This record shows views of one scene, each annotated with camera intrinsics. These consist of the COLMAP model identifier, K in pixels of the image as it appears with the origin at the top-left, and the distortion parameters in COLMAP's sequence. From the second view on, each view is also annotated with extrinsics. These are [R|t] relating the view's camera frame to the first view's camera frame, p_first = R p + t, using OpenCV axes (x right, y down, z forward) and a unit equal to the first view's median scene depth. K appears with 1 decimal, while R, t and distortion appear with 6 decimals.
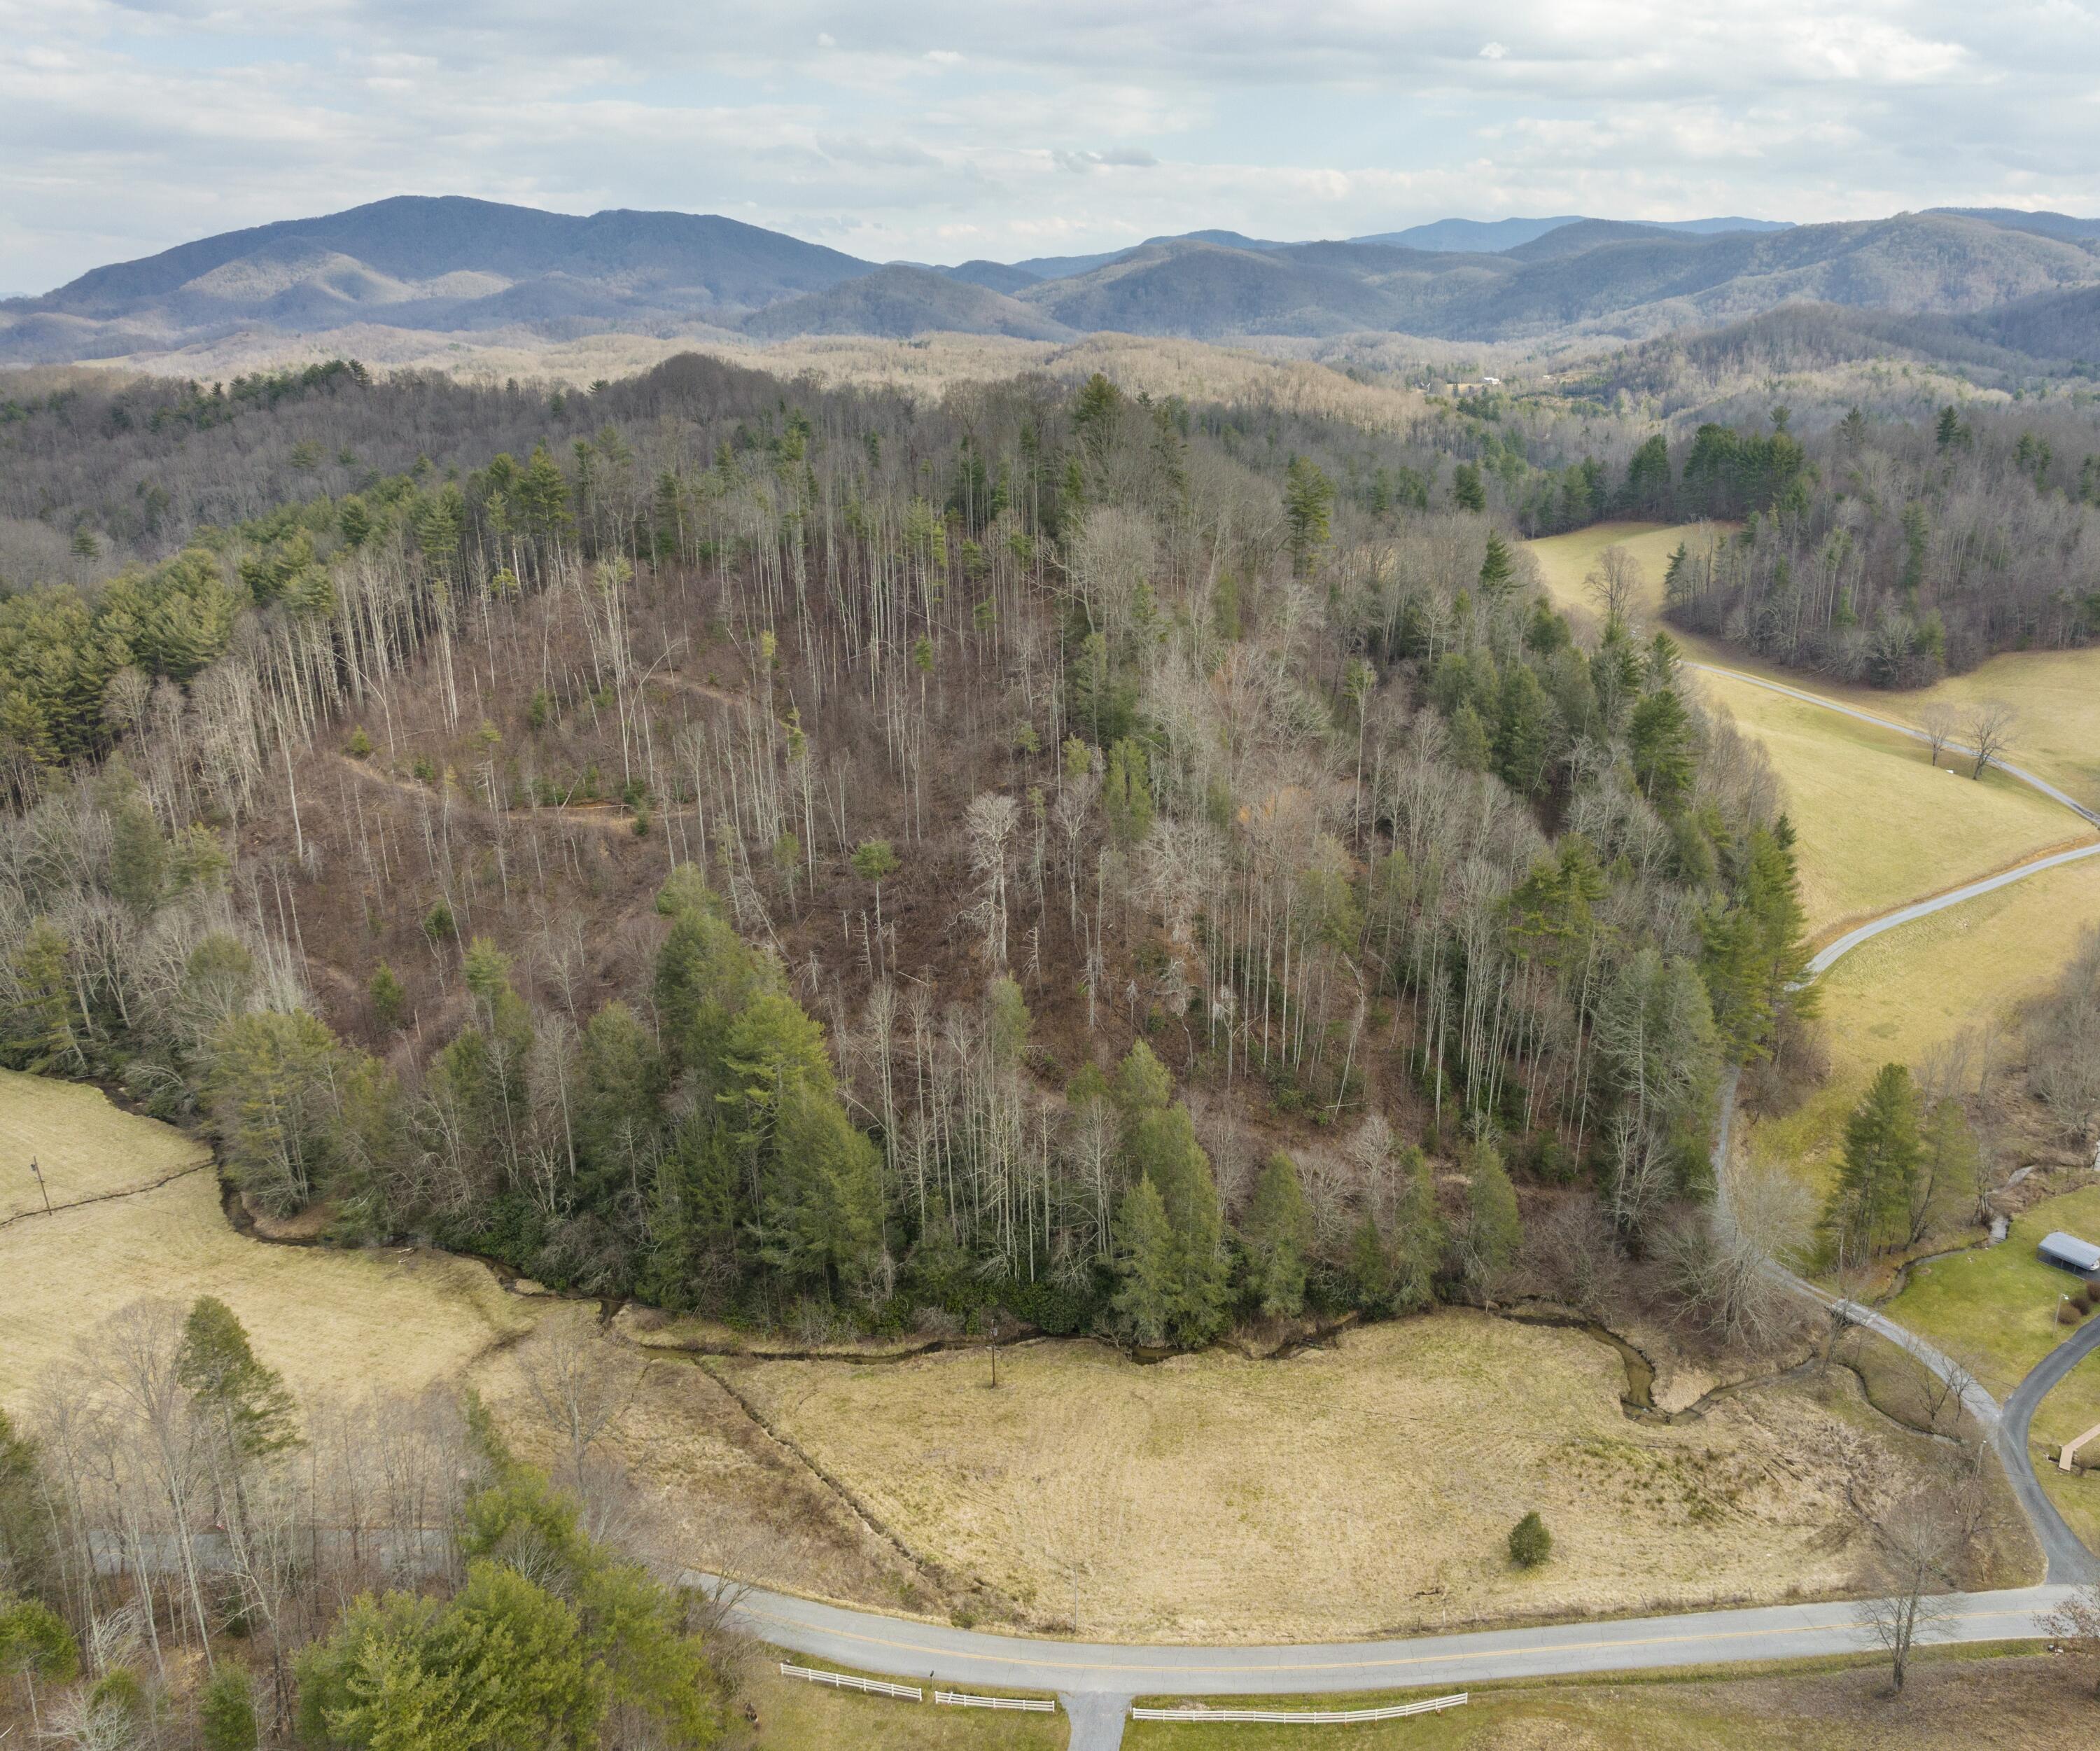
lens RADIAL K [[1691.8, 0, 1126.7], [0, 1691.8, 841.0], [0, 0, 1]] dist [-0.040678, 0.062558]
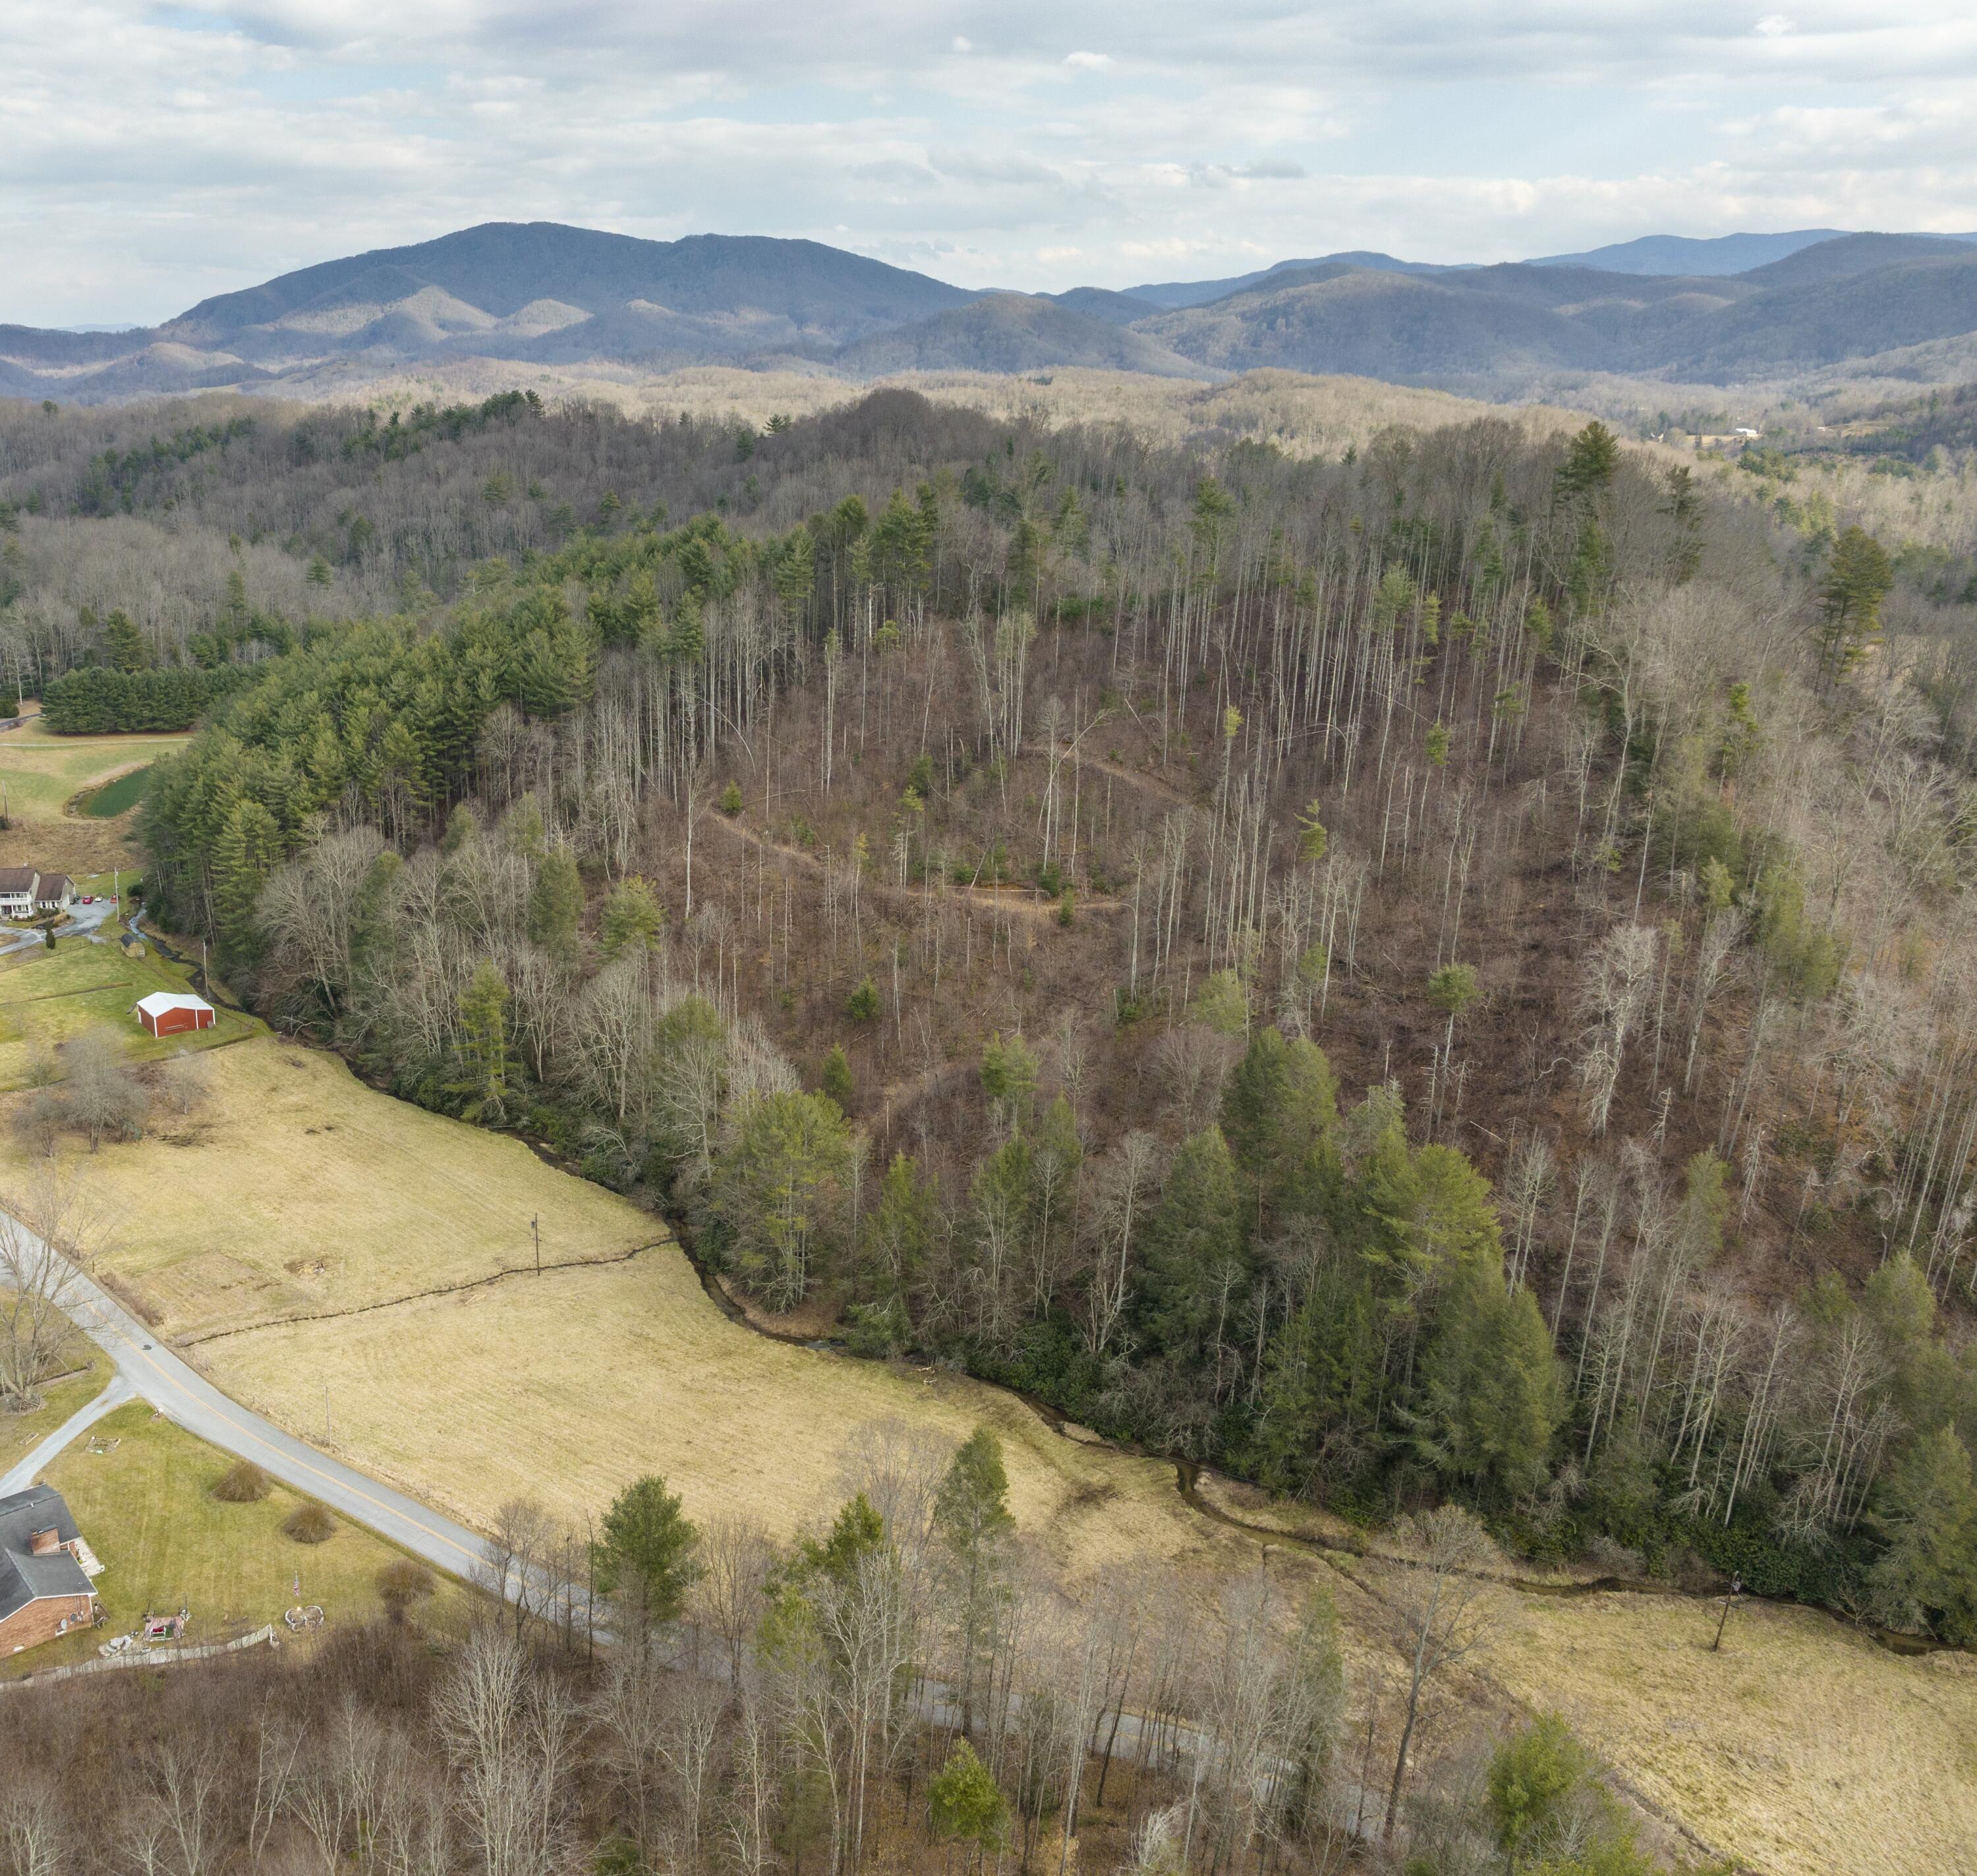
lens RADIAL K [[1956.8, 0, 1046.9], [0, 1956.8, 950.5], [0, 0, 1]] dist [0.000864, 0.000000]
pose [[0.958493, 0.088399, -0.271065, 0.184468], [-0.089274, 0.995965, 0.009127, -0.002194], [0.270778, 0.015451, 0.962518, 0.001269]]
